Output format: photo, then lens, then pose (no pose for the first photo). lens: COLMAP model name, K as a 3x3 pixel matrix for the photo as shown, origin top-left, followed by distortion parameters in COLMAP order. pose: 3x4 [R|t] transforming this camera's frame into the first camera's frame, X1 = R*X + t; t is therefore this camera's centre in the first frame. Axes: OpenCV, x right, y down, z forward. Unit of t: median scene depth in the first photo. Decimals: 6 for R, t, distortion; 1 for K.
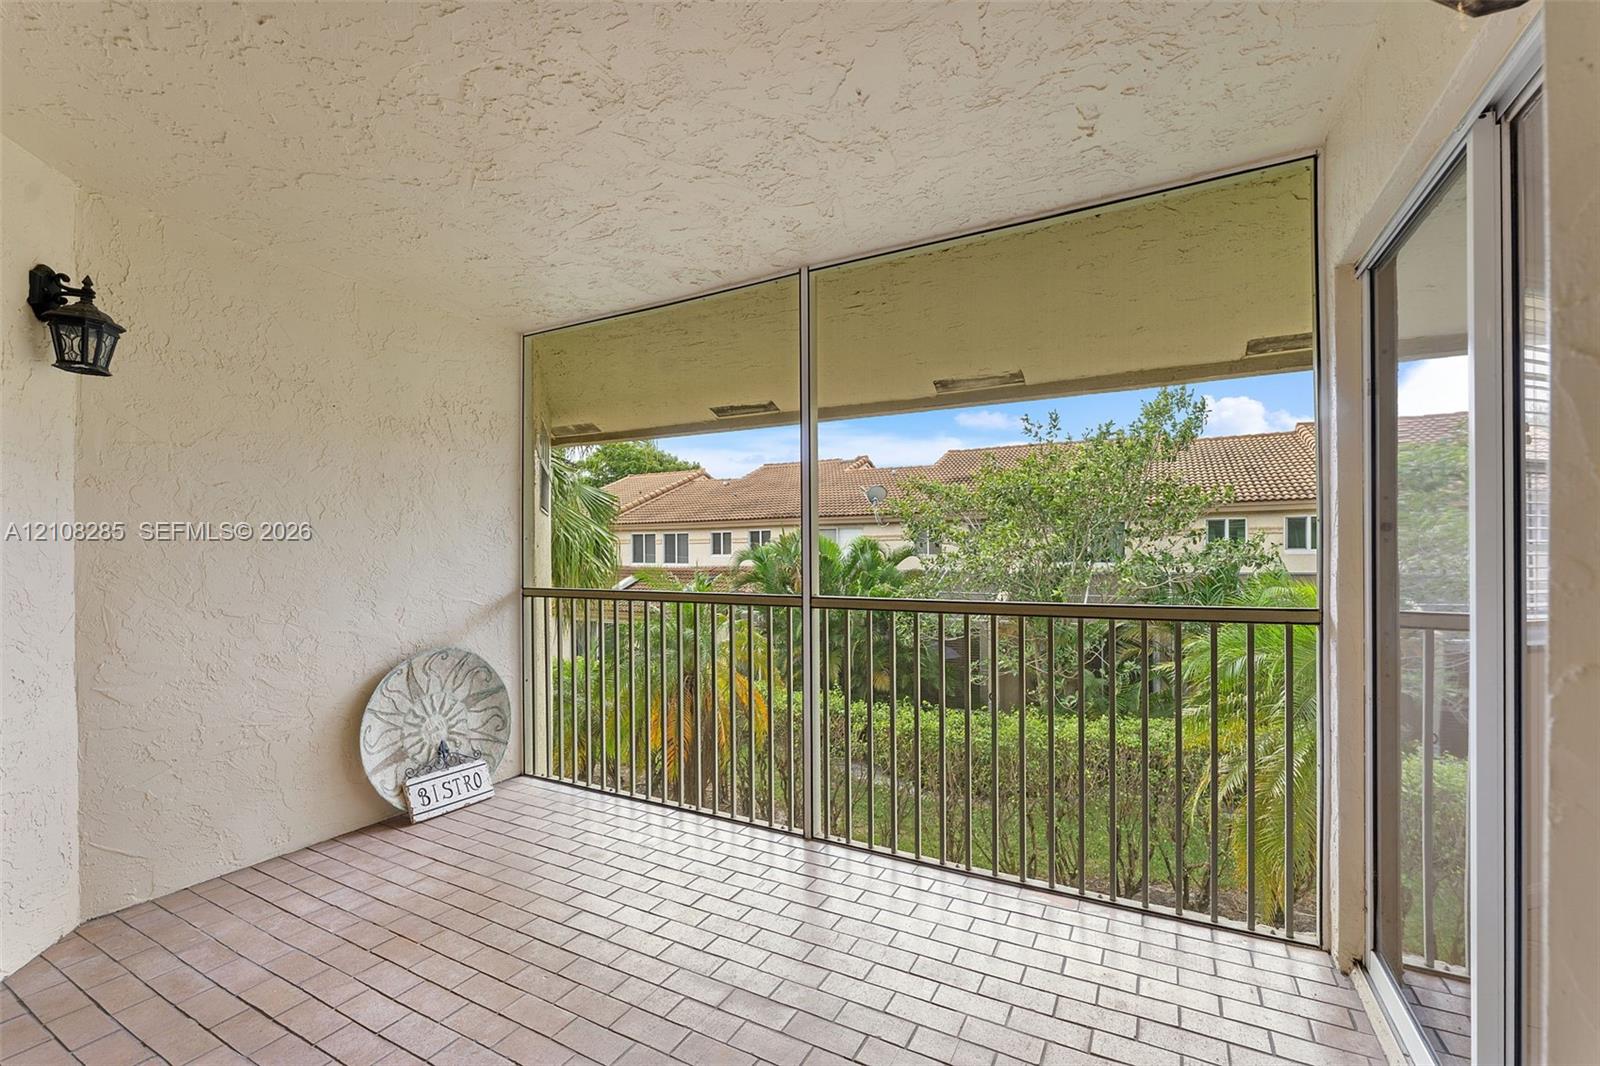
lens RADIAL K [[700.6, 0, 793.5], [0, 700.6, 550.6], [0, 0, 1]] dist [0.000012, 0.000017]
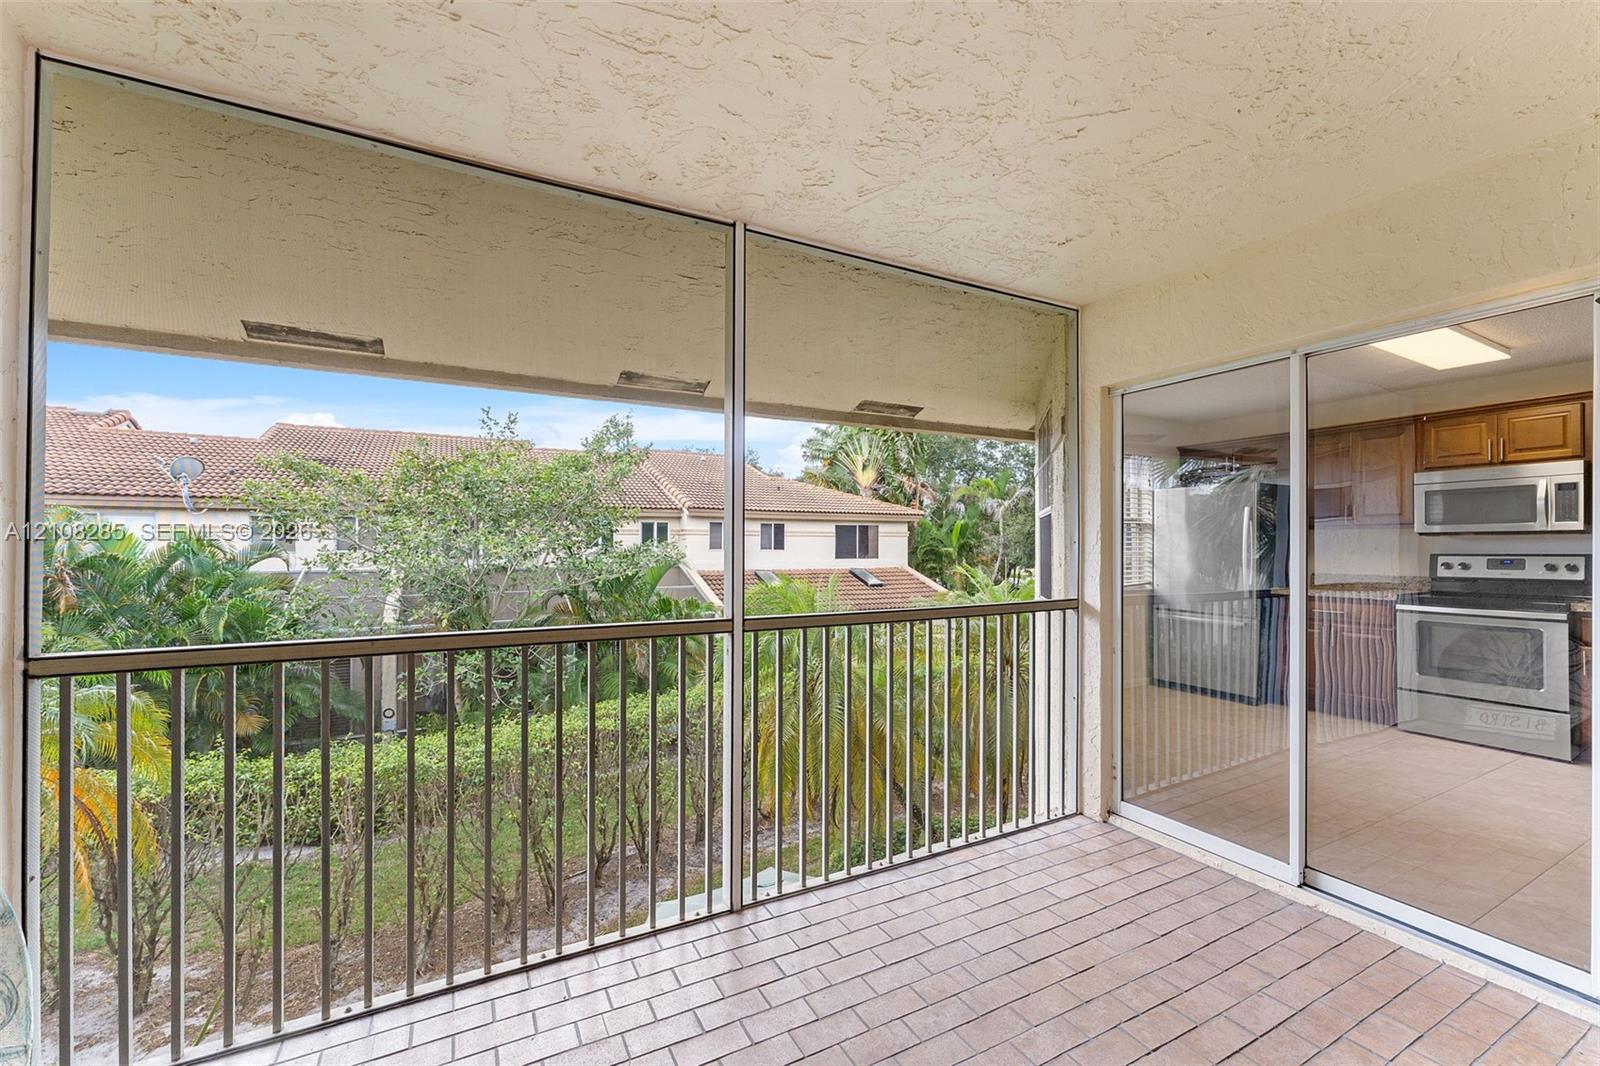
lens RADIAL K [[659.7, 0, 802.6], [0, 659.7, 550.3], [0, 0, 1]] dist [0.003129, 0.000151]
pose [[0.538560, -0.001645, 0.842586, -0.598826], [-0.006264, 0.999963, 0.005957, -0.023436], [-0.842564, -0.008486, 0.538529, 0.515017]]
